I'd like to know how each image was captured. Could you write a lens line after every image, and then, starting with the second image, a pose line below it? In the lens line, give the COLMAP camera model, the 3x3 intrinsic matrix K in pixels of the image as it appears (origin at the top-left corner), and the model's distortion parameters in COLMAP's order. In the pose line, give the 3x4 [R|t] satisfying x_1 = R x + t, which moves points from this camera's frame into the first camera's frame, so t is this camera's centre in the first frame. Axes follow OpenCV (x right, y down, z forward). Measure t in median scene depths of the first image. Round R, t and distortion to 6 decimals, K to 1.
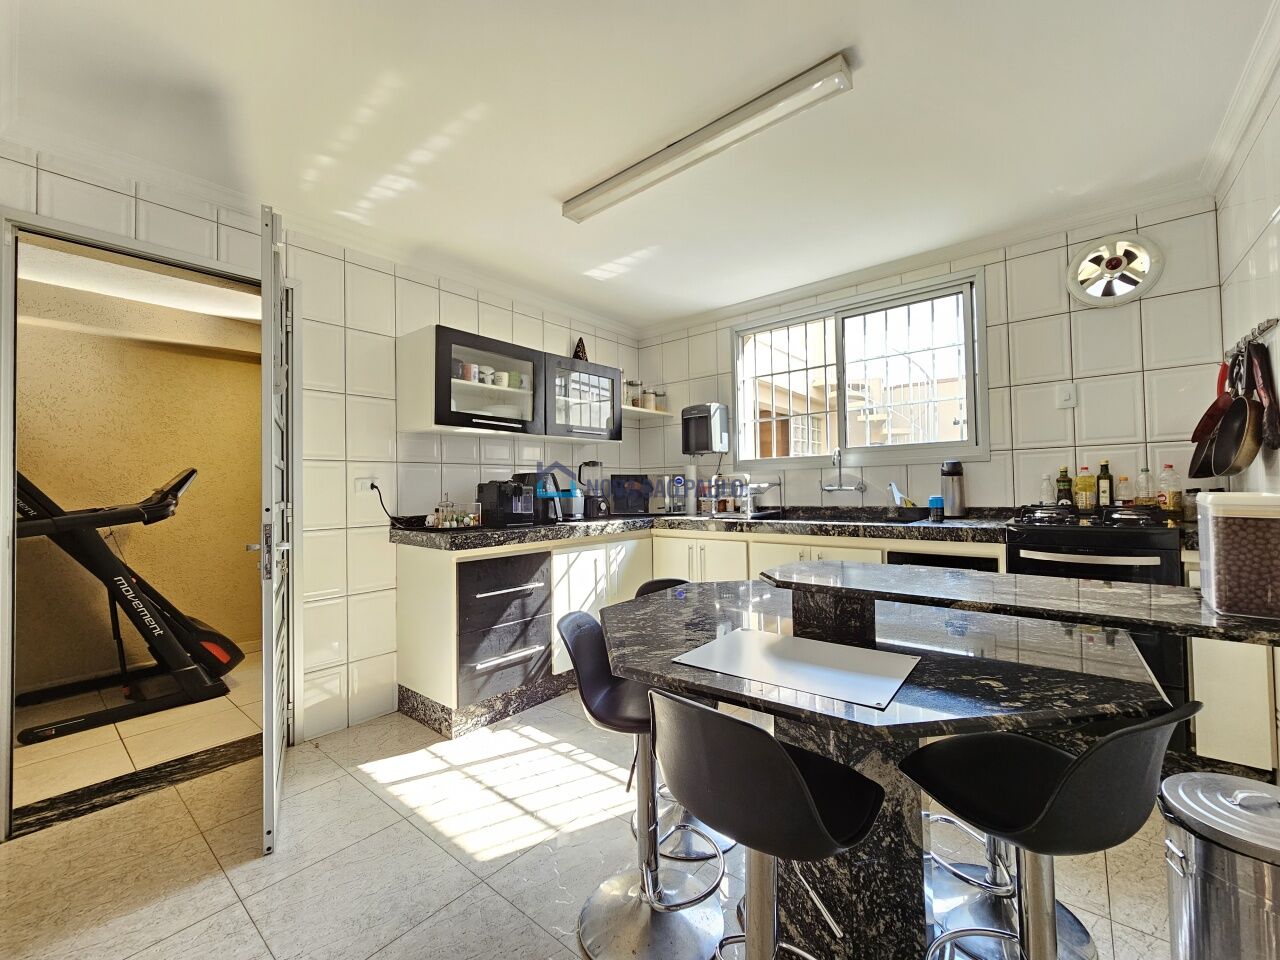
lens RADIAL K [[524.6, 0, 640.0], [0, 524.6, 480.0], [0, 0, 1]] dist [-0.000032, -0.000021]
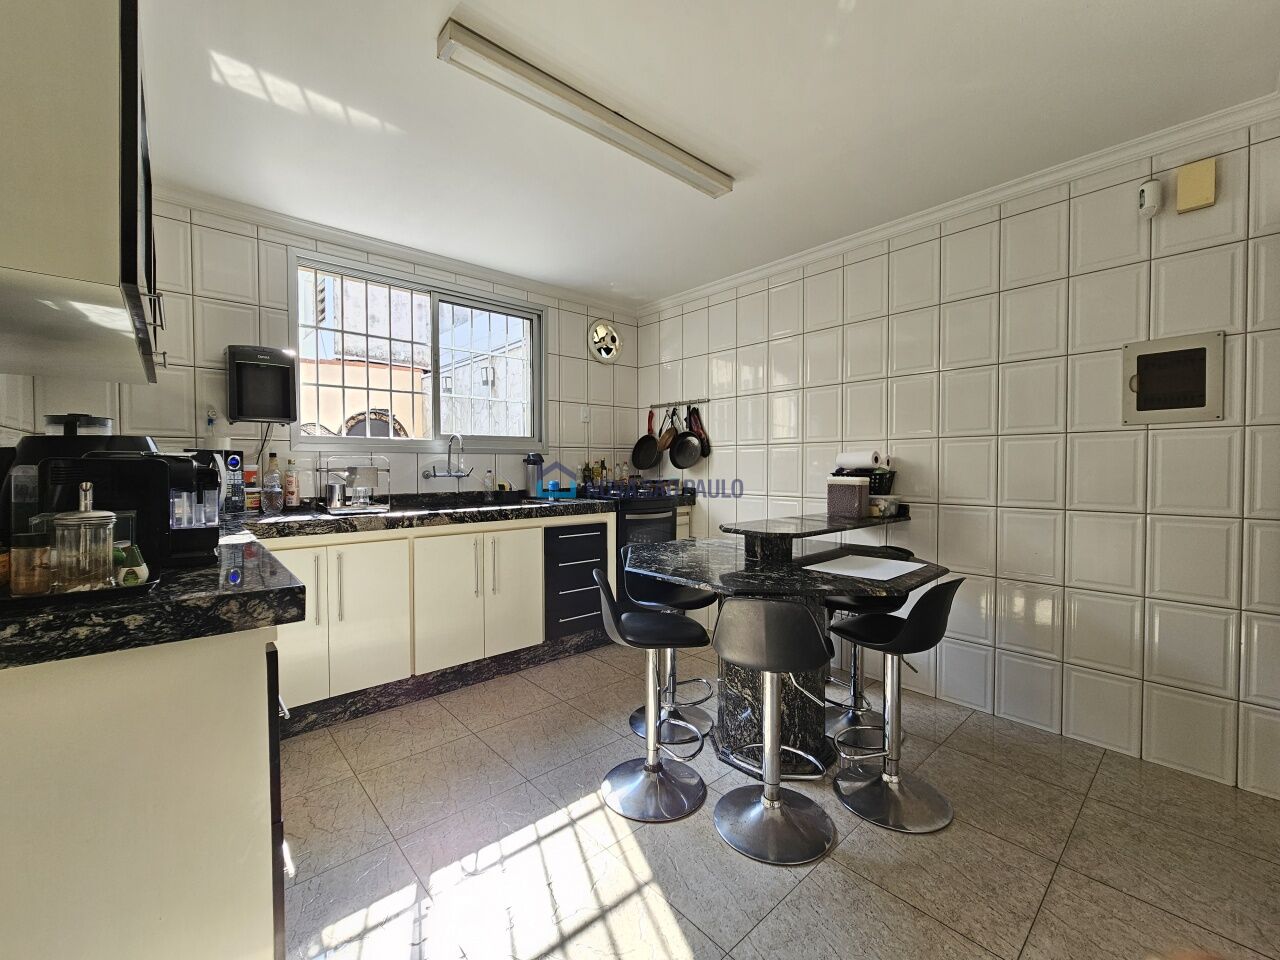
lens RADIAL K [[524.6, 0, 640.0], [0, 524.6, 480.0], [0, 0, 1]] dist [-0.000032, -0.000021]
pose [[0.145926, -0.009147, 0.989253, -0.604807], [-0.017927, 0.999769, 0.011889, 0.008790], [-0.989133, -0.019469, 0.145728, 0.554043]]
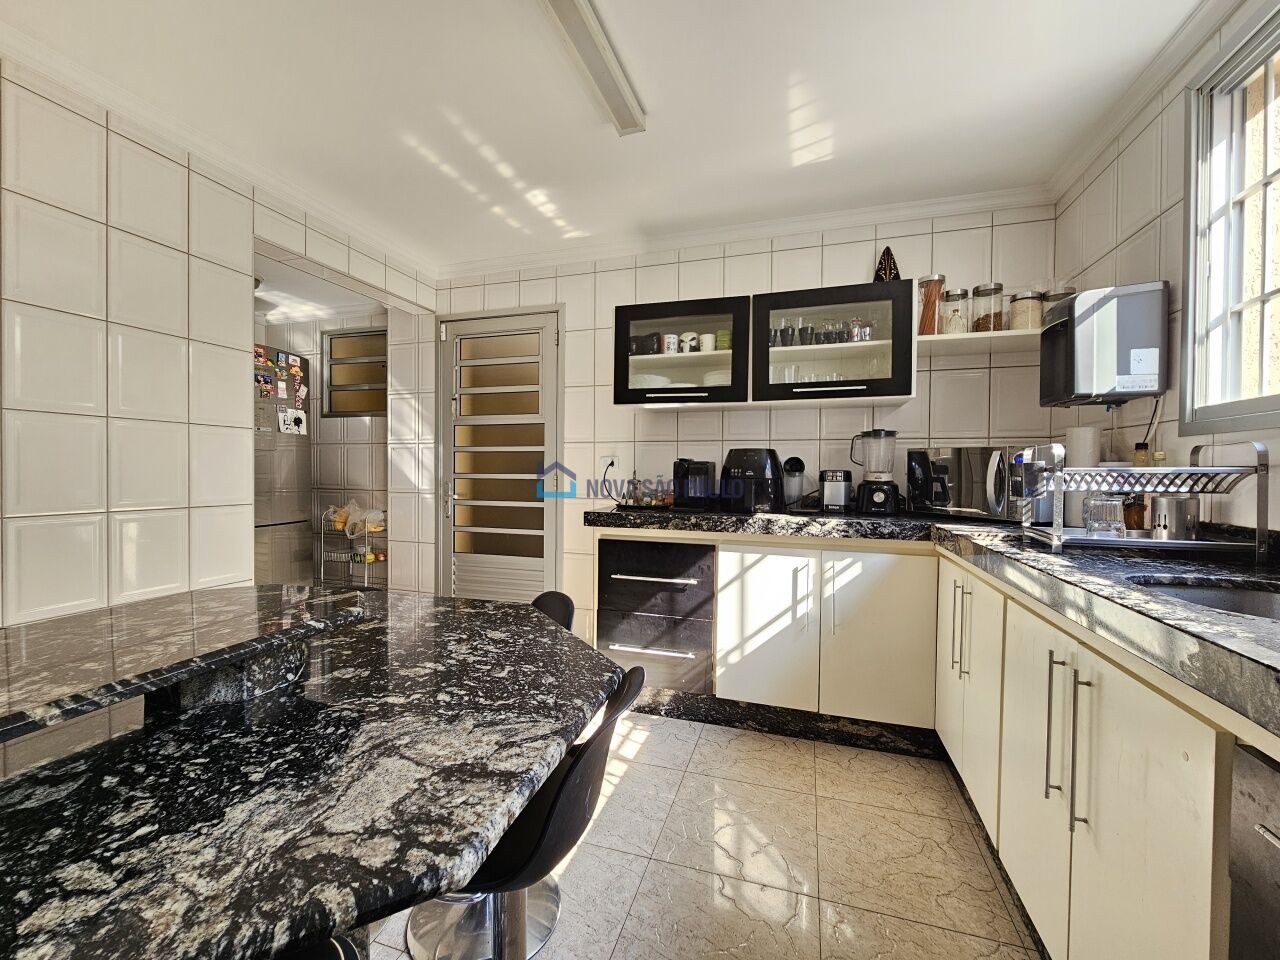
lens RADIAL K [[524.6, 0, 640.0], [0, 524.6, 480.0], [0, 0, 1]] dist [-0.000032, -0.000021]
pose [[0.379497, 0.036581, -0.924469, 0.530902], [0.000776, 0.999205, 0.039857, 0.001878], [0.925193, -0.015843, 0.379167, 0.582716]]
